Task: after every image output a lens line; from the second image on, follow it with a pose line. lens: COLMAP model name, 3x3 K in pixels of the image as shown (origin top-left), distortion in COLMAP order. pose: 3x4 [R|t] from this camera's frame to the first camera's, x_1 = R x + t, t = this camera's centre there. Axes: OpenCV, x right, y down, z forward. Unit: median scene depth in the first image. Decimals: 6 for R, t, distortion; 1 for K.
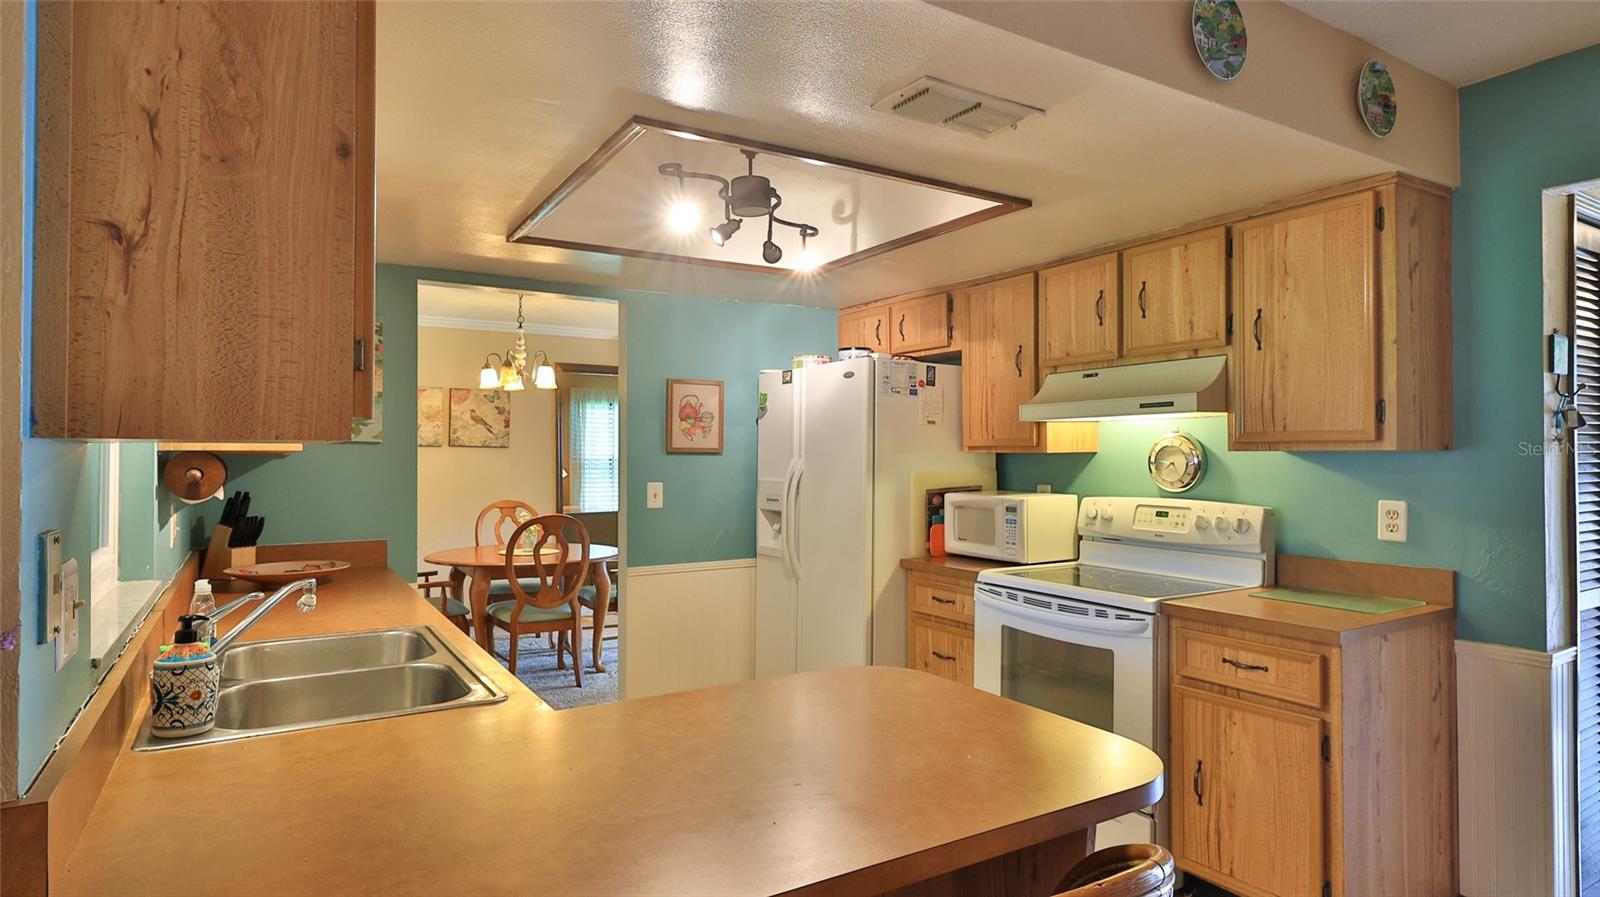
lens RADIAL K [[876.5, 0, 806.3], [0, 876.5, 443.4], [0, 0, 1]] dist [0.003773, 0.000458]
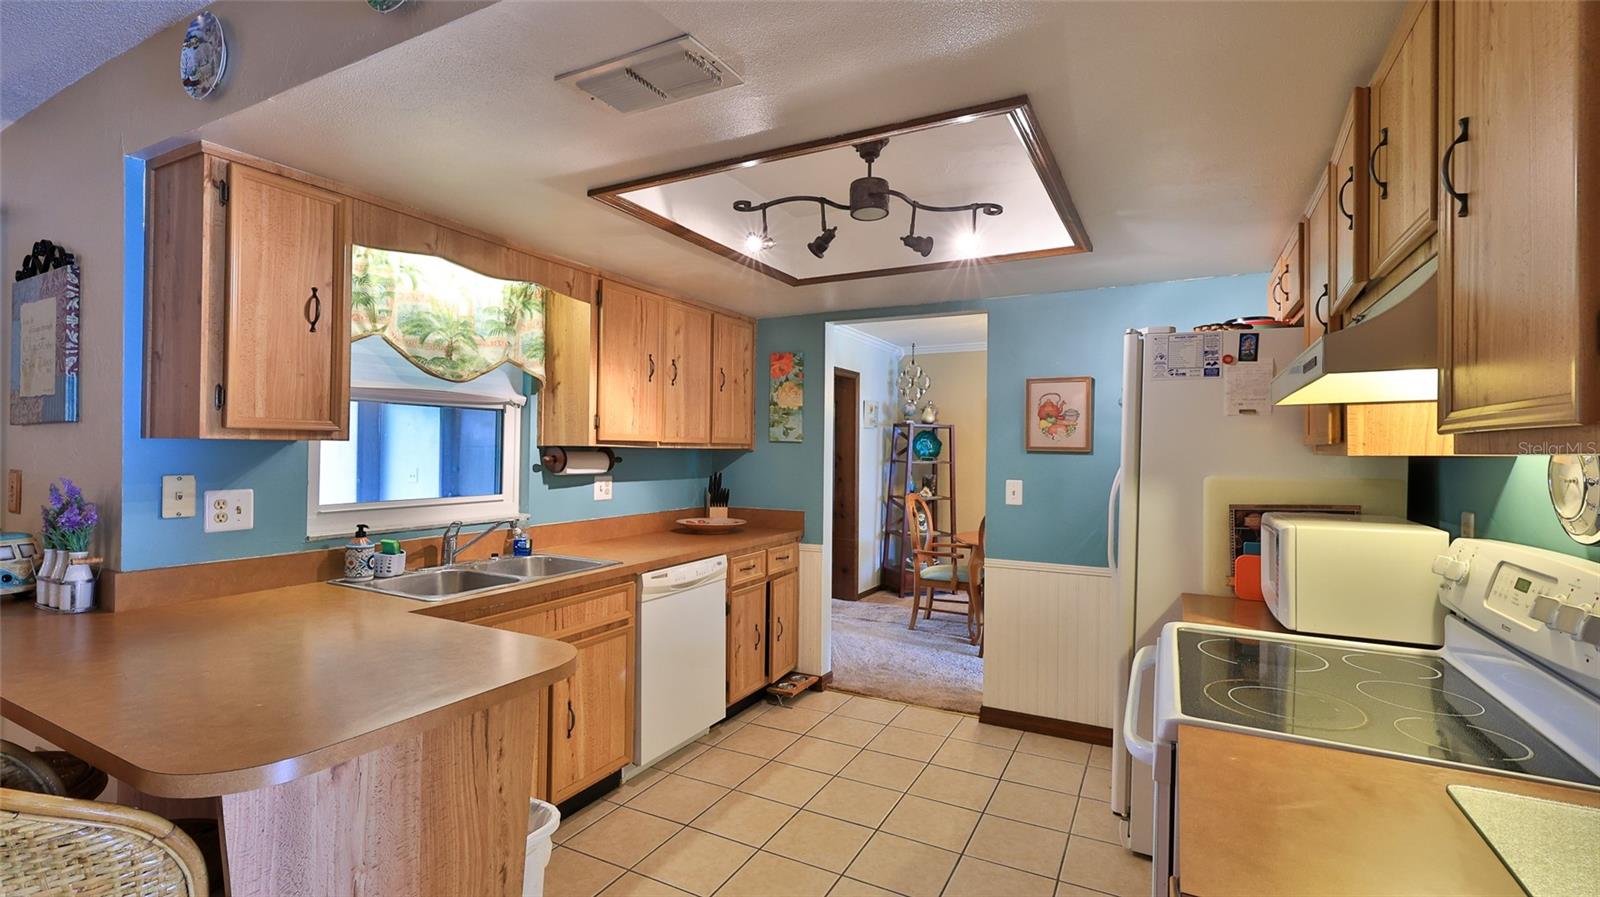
lens RADIAL K [[706.7, 0, 793.4], [0, 706.7, 447.4], [0, 0, 1]] dist [0.000009, 0.000431]
pose [[0.498064, 0.003625, -0.867133, 0.462471], [-0.000104, 0.999992, 0.004121, 0.002822], [0.867140, -0.001963, 0.498060, 0.392068]]
